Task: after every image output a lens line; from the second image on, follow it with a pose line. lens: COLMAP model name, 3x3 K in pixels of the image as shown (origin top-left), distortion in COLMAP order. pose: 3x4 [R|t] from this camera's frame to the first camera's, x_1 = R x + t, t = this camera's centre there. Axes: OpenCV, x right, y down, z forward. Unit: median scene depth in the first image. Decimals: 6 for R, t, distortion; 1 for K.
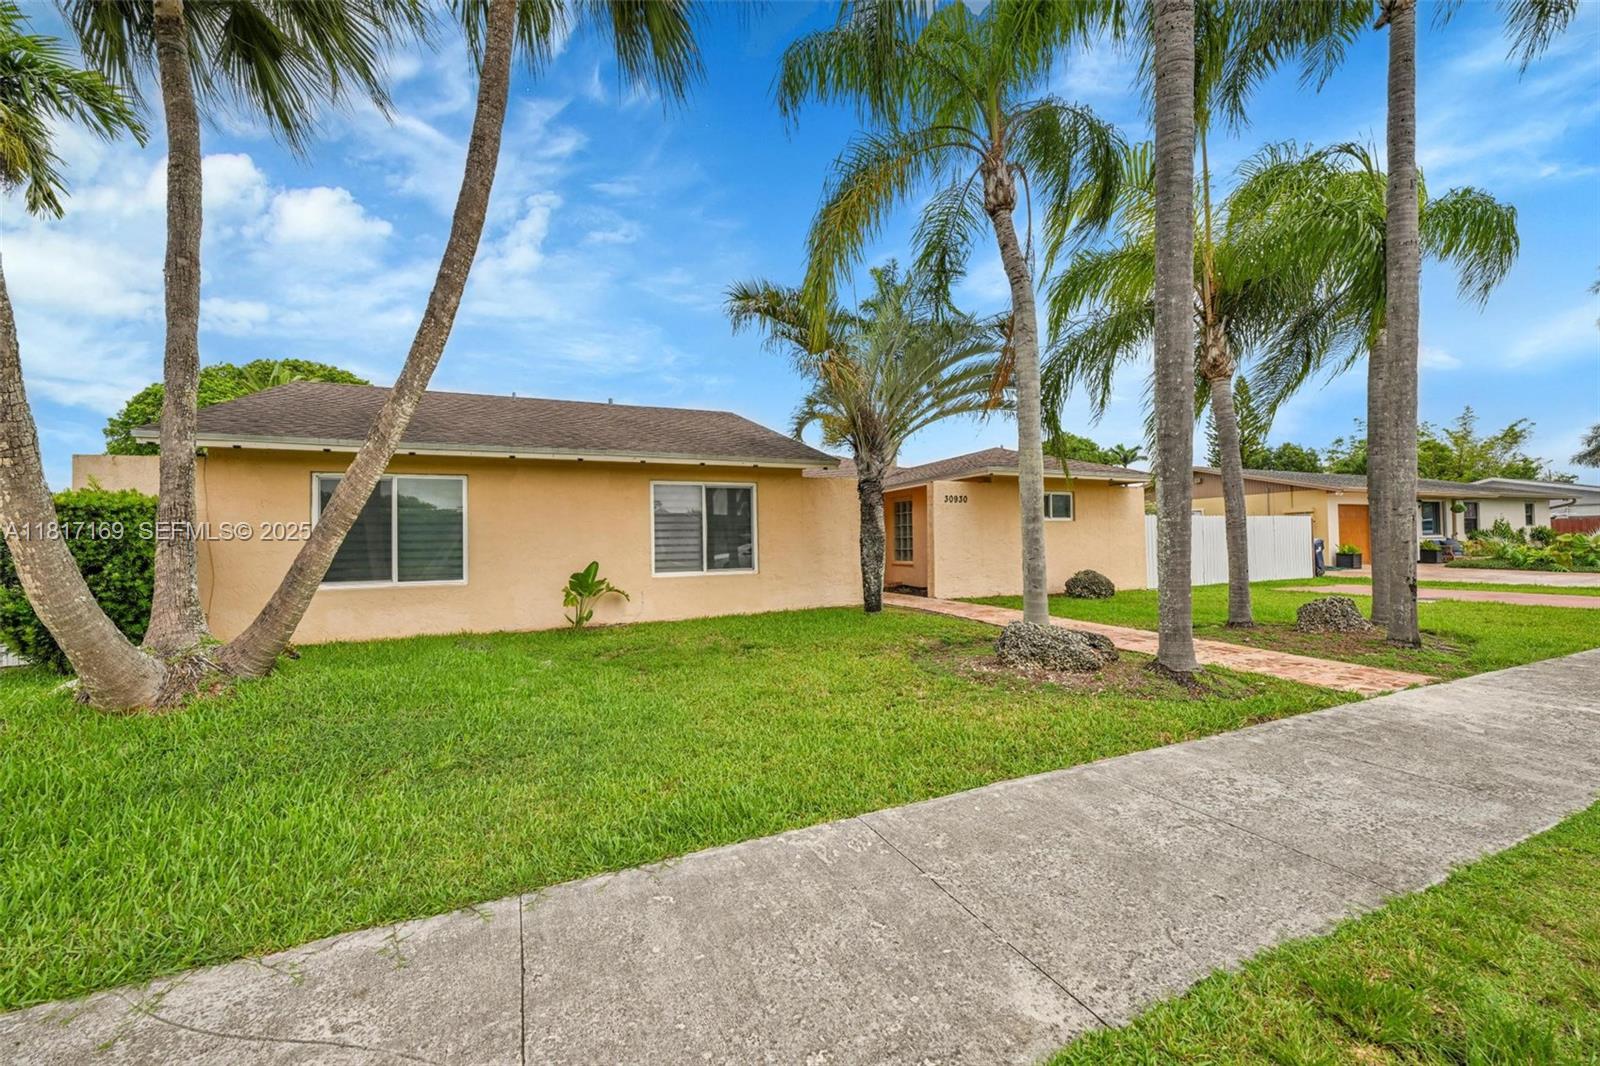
lens RADIAL K [[629.7, 0, 798.4], [0, 629.7, 534.3], [0, 0, 1]] dist [0.000221, -0.000061]
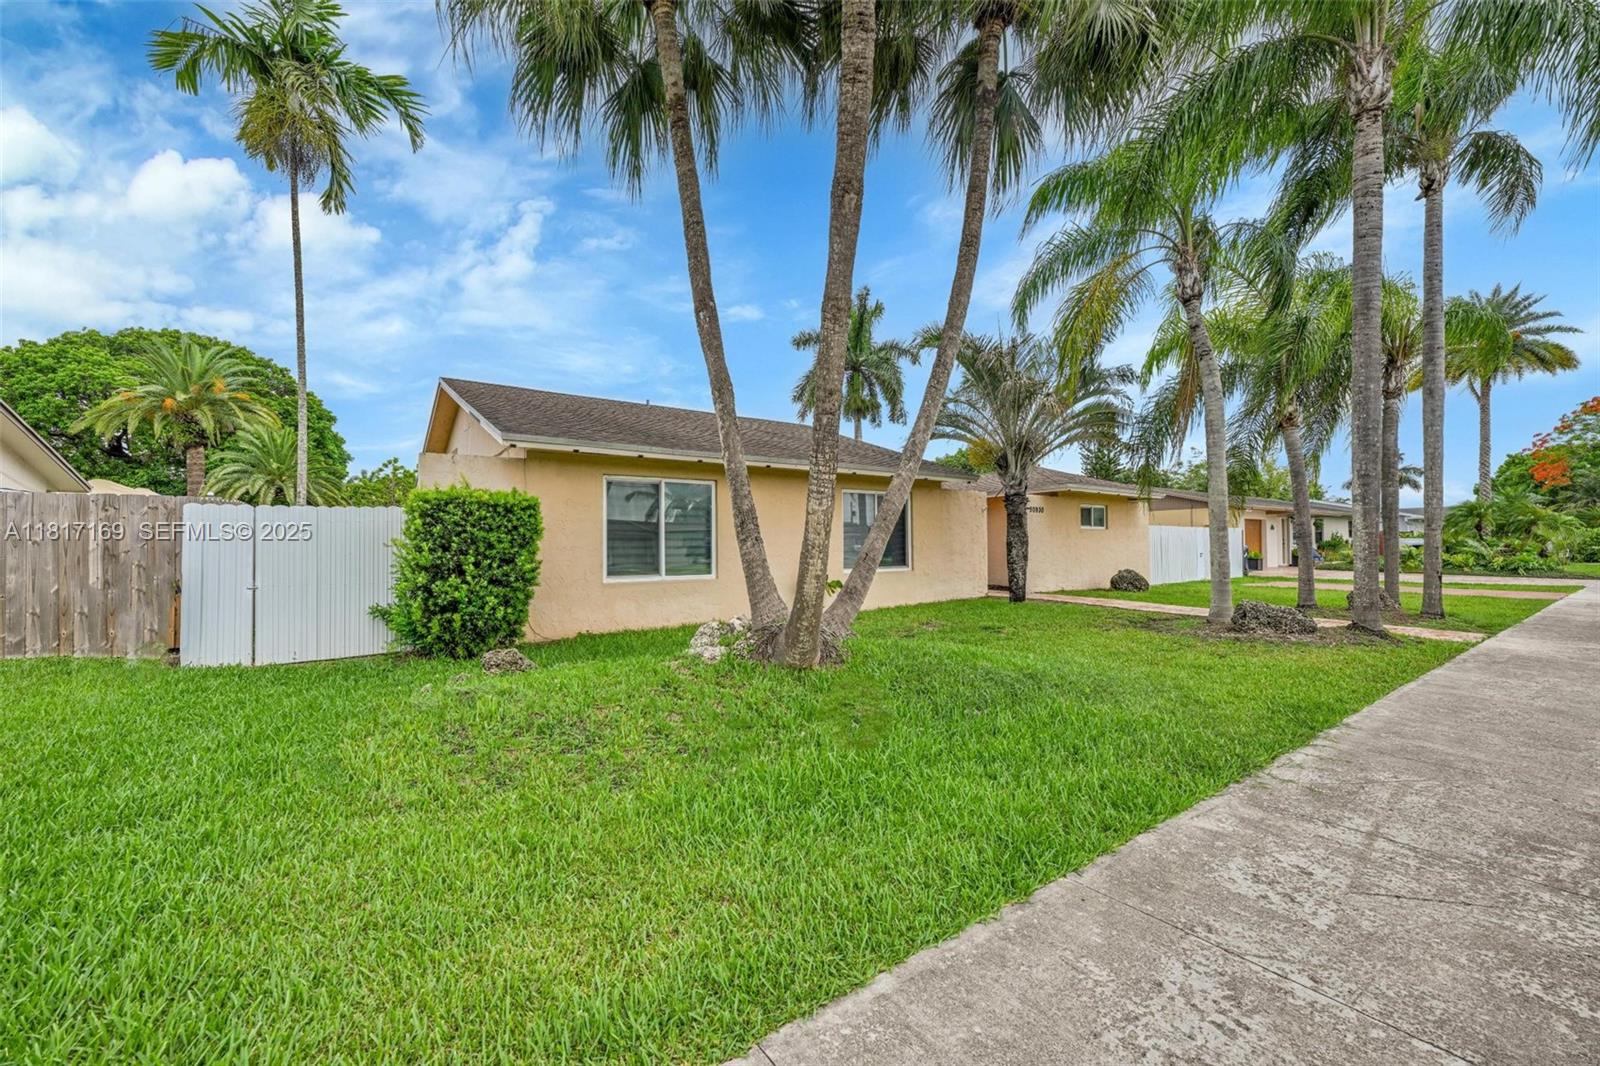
lens RADIAL K [[629.7, 0, 798.4], [0, 629.7, 534.3], [0, 0, 1]] dist [0.000221, -0.000061]
pose [[0.980367, 0.013530, 0.196718, -0.578359], [-0.012268, 0.999896, -0.007630, 0.007562], [-0.196801, 0.005067, 0.980430, -0.118055]]
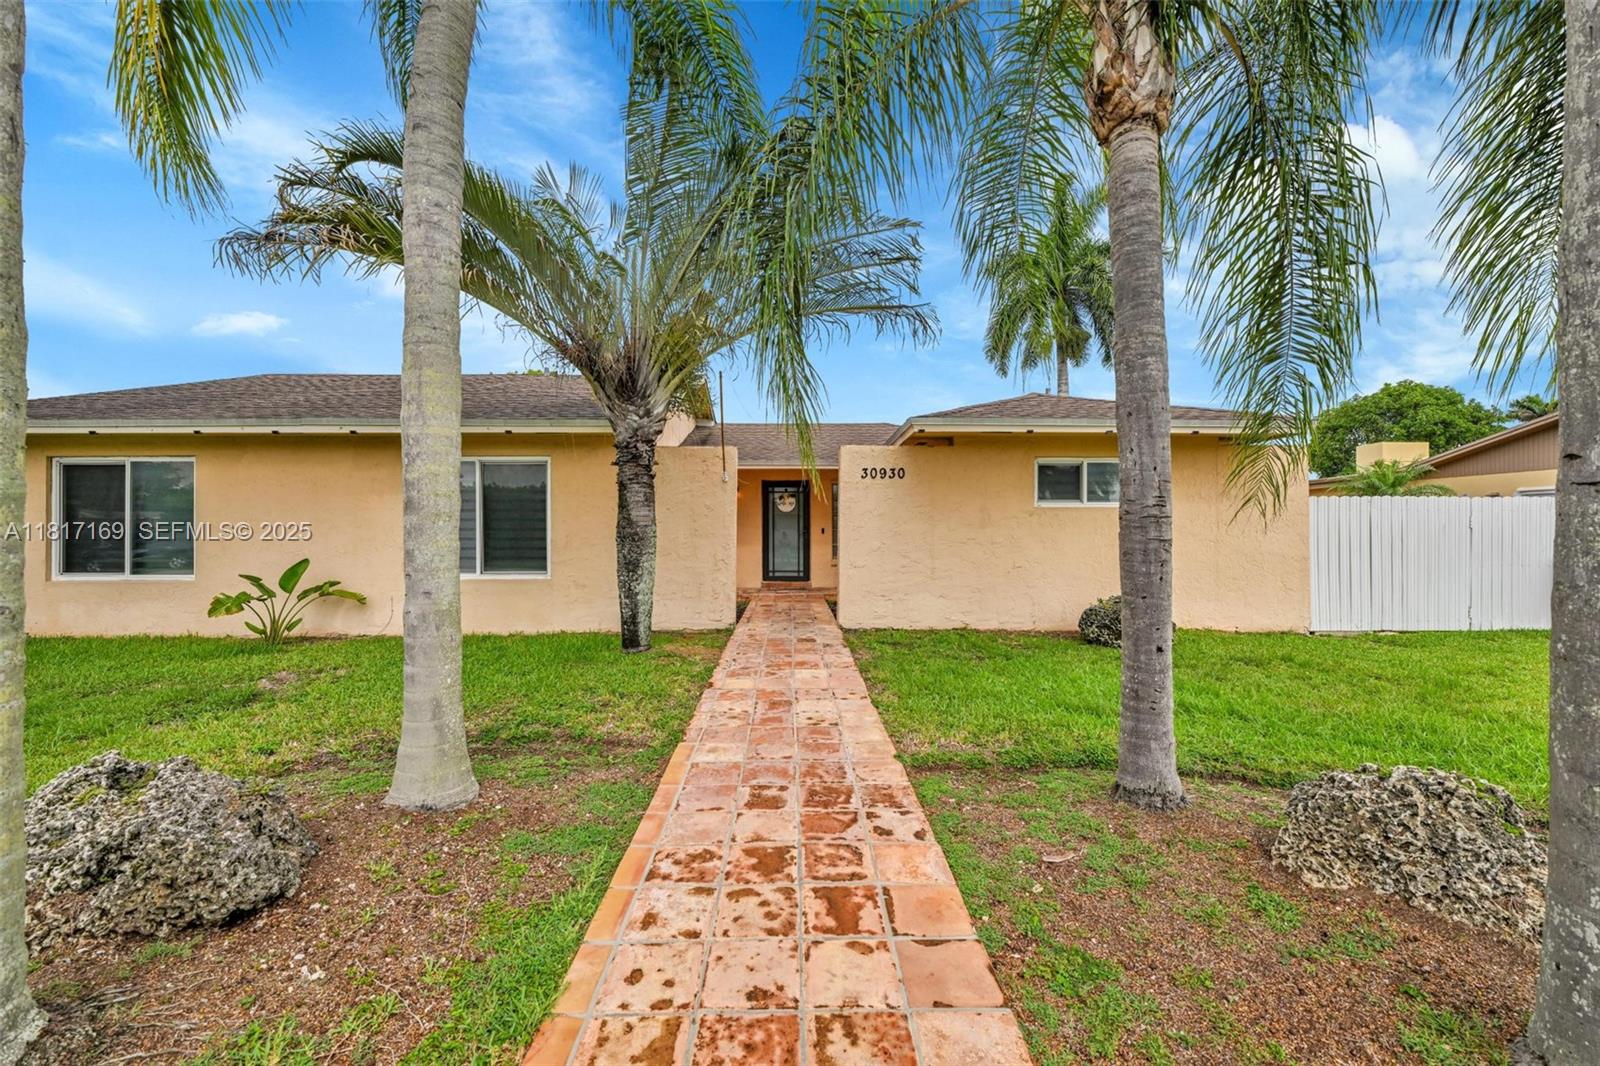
lens RADIAL K [[712.2, 0, 726.6], [0, 712.2, 529.1], [0, 0, 1]] dist [-0.002629, -0.000524]
pose [[0.919113, 0.009355, -0.393884, 0.525538], [-0.008250, 0.999956, 0.004499, -0.002036], [0.393909, -0.000885, 0.919149, 0.371323]]
